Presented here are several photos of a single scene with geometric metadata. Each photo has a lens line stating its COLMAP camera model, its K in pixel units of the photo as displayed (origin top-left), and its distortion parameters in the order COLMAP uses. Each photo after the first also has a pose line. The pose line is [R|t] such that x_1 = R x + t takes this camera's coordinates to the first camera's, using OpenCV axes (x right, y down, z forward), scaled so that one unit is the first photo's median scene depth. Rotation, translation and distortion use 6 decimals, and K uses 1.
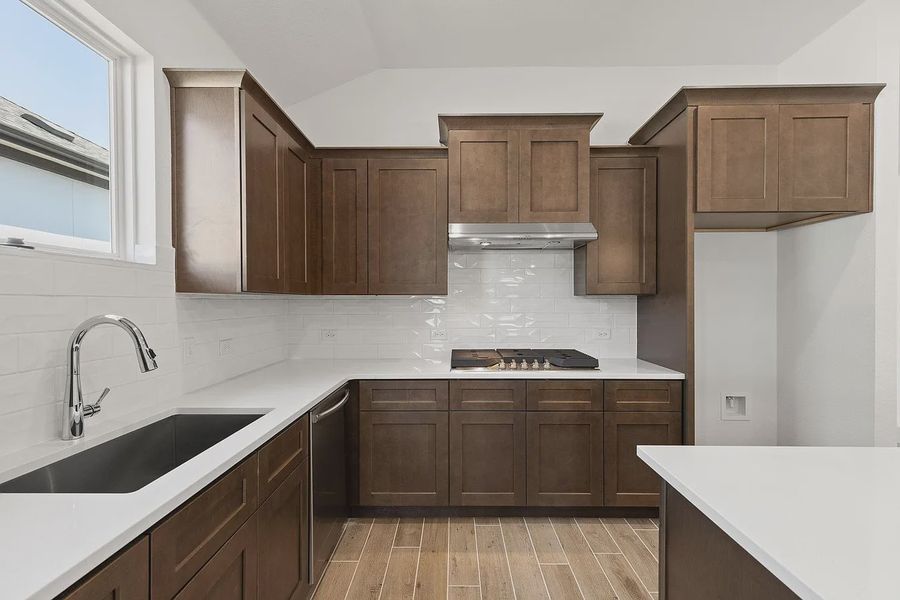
lens RADIAL K [[409.7, 0, 455.7], [0, 409.7, 306.8], [0, 0, 1]] dist [0.002992, 0.000894]
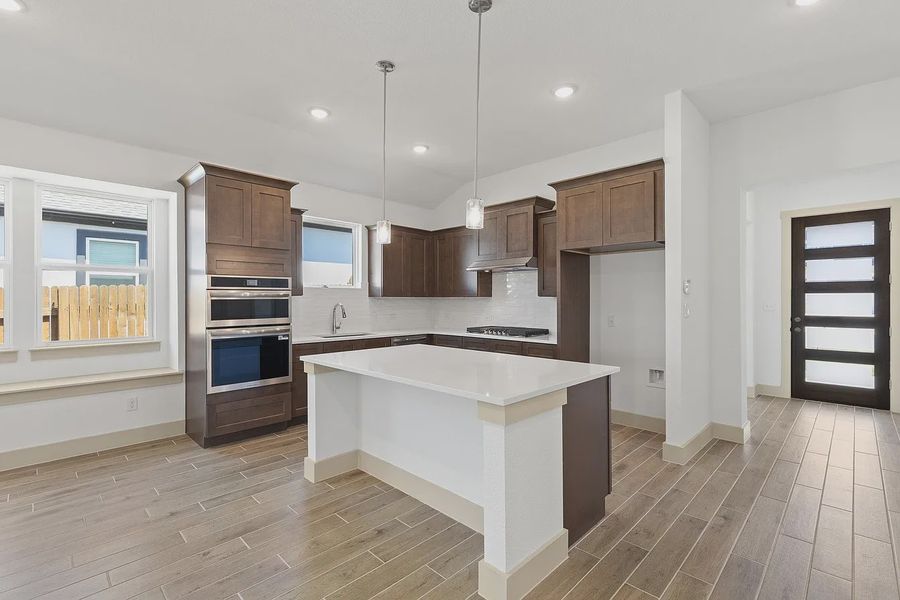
lens RADIAL K [[409.7, 0, 451.0], [0, 409.7, 301.4], [0, 0, 1]] dist [0.002992, 0.000894]
pose [[0.716314, 0.007873, -0.697733, 1.341681], [-0.008806, 0.999959, 0.002243, -0.009637], [0.697722, 0.004538, 0.716354, -0.540710]]
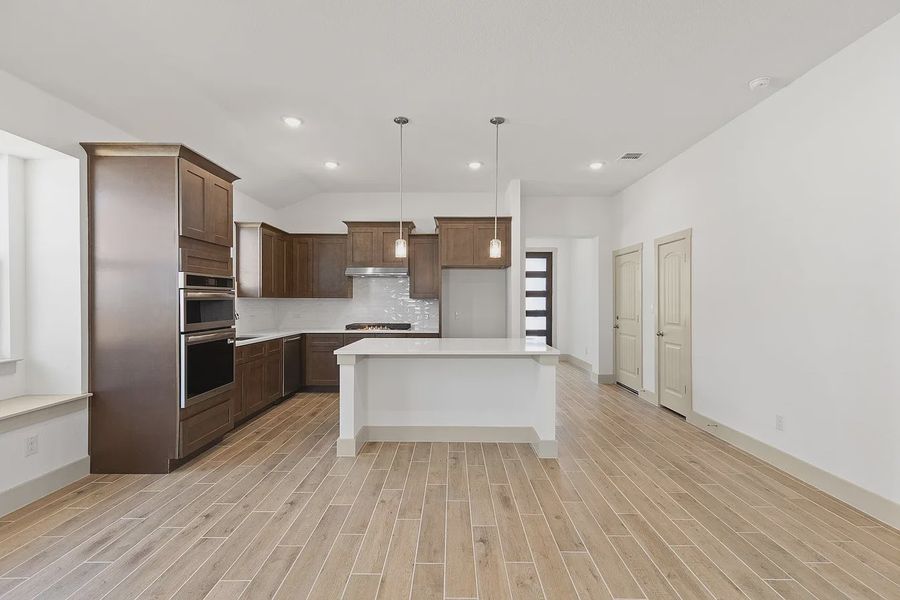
lens RADIAL K [[409.7, 0, 453.4], [0, 409.7, 302.9], [0, 0, 1]] dist [0.002992, 0.000894]
pose [[0.999978, 0.005726, 0.003480, 0.586271], [-0.005717, 0.999980, -0.002690, 0.000829], [-0.003495, 0.002670, 0.999990, -1.339166]]
